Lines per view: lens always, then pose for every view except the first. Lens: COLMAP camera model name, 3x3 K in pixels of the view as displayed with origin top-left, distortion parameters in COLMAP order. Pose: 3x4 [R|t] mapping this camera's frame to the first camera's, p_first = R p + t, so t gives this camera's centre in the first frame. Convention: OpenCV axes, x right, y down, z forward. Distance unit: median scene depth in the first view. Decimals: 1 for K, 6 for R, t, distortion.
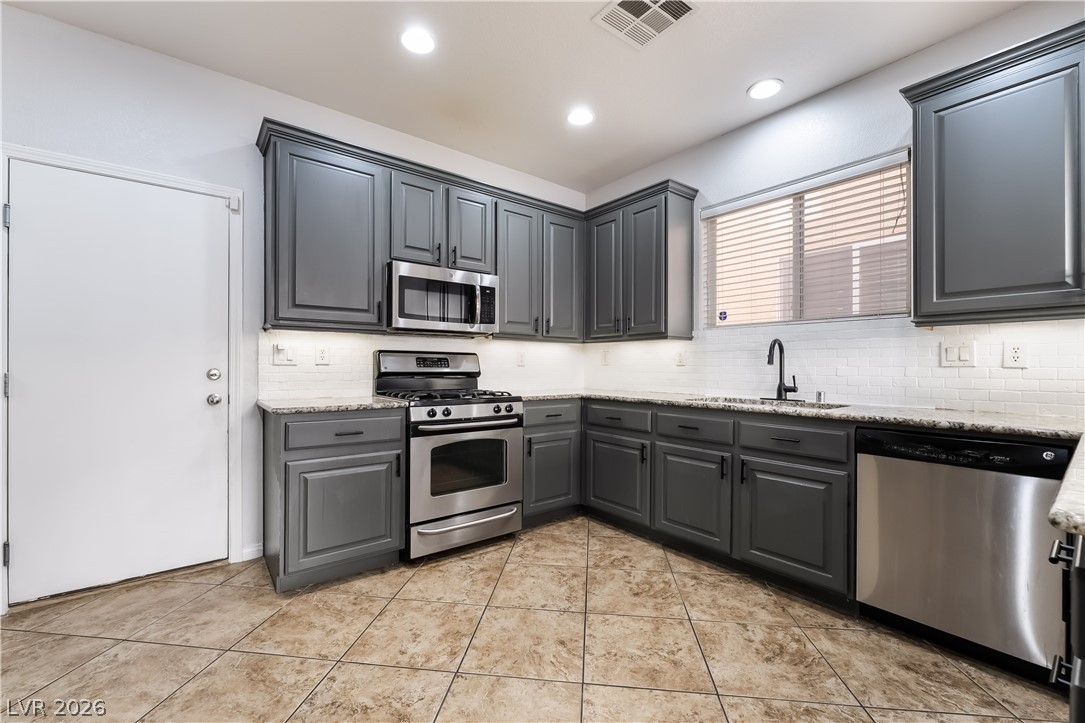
lens RADIAL K [[431.2, 0, 543.2], [0, 431.2, 364.8], [0, 0, 1]] dist [0.000219, 0.000345]
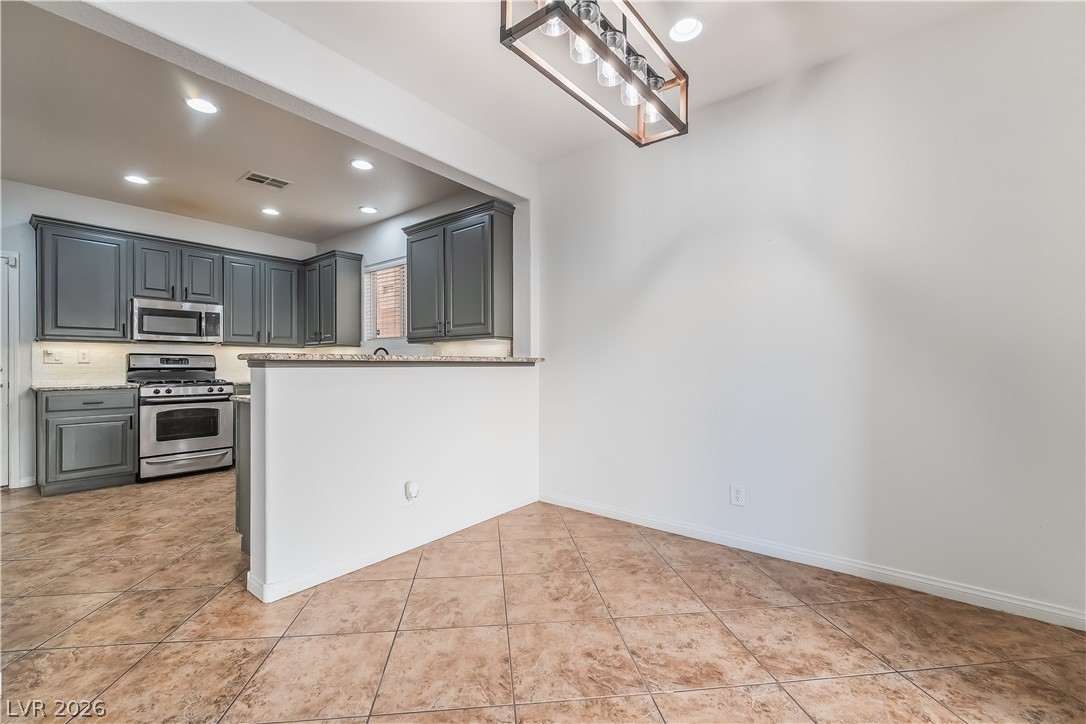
lens RADIAL K [[454.0, 0, 543.0], [0, 454.0, 362.0], [0, 0, 1]] dist [-0.000025, 0.000270]
pose [[0.978009, -0.004790, 0.208507, 0.784502], [0.004863, 0.999988, 0.000159, 0.004039], [-0.208505, 0.000858, 0.978021, -0.967958]]
